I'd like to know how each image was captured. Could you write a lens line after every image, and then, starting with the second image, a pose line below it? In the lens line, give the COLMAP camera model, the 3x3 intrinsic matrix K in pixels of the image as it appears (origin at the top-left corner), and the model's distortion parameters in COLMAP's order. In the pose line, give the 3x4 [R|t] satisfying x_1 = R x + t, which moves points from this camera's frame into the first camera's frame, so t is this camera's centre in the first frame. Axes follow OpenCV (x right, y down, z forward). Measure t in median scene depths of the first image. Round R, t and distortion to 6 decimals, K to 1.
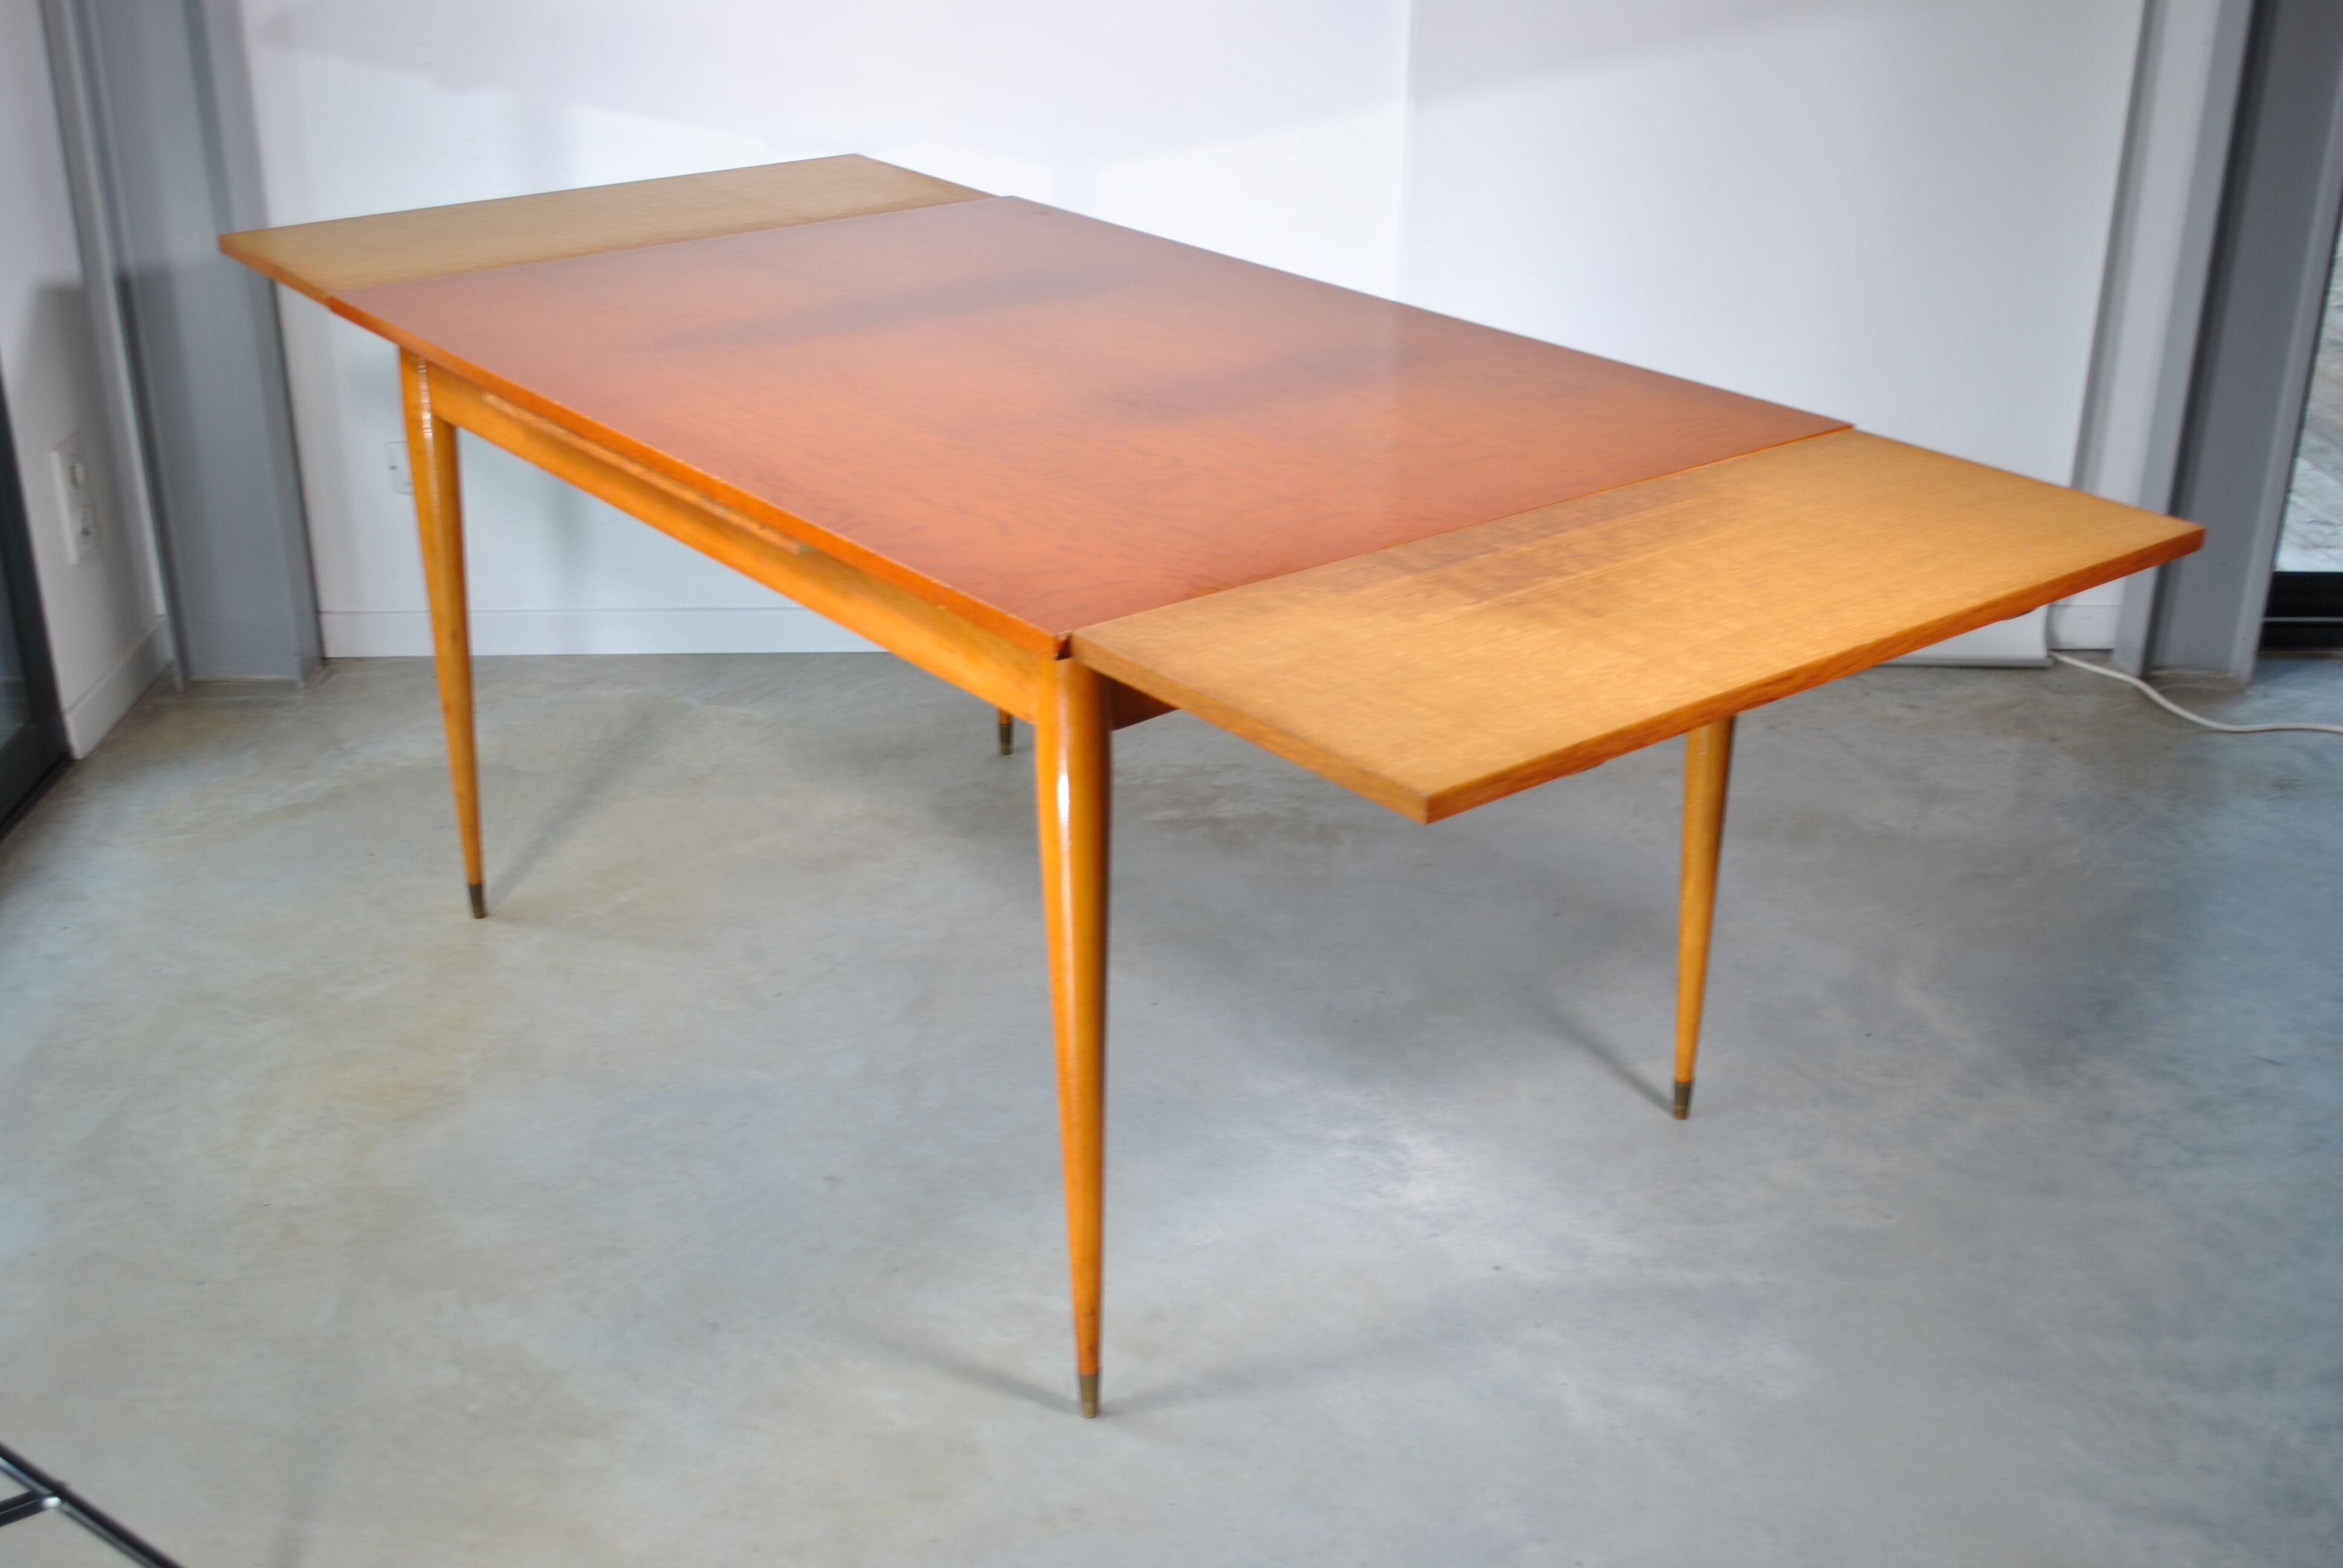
lens RADIAL K [[2518.3, 0, 1192.1], [0, 2518.3, 766.1], [0, 0, 1]] dist [-0.051813, 0.000000]
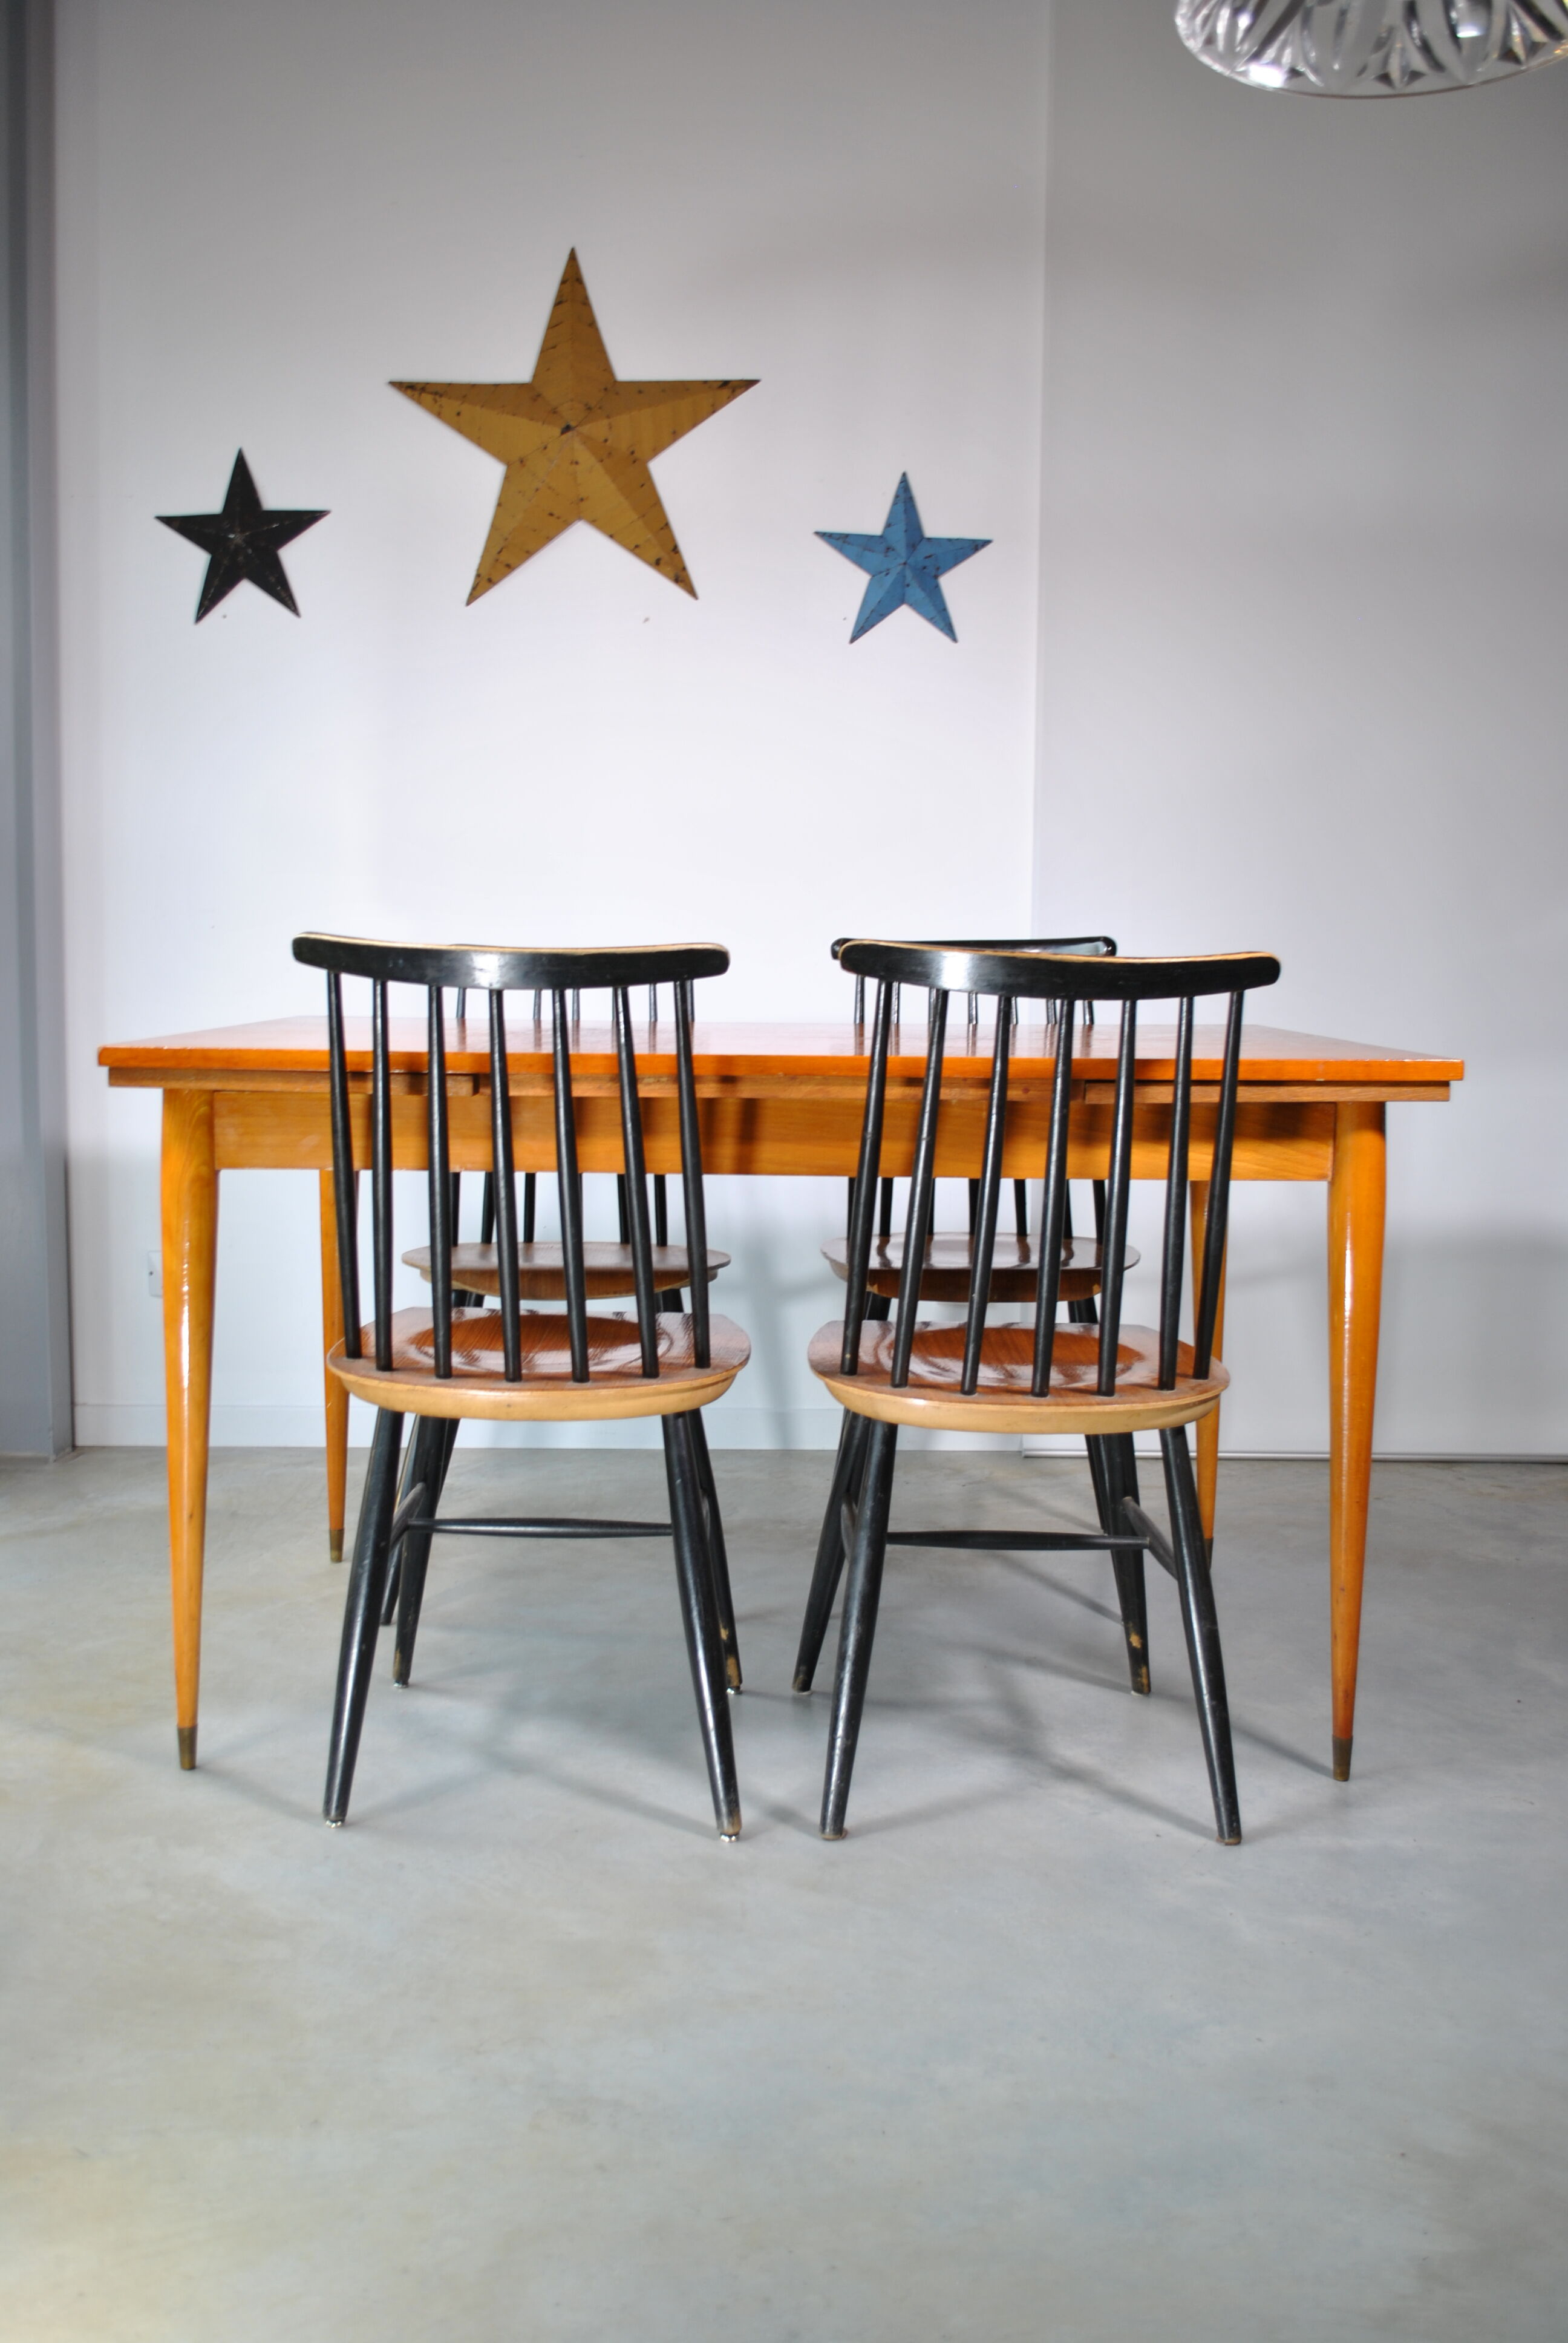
lens RADIAL K [[2203.4, 0, 781.5], [0, 2203.4, 1176.8], [0, 0, 1]] dist [-0.065606, 0.000000]
pose [[0.999763, -0.000070, -0.021757, -0.012094], [-0.006588, 0.952068, -0.305814, 0.192028], [0.020736, 0.305885, 0.951843, 0.052212]]
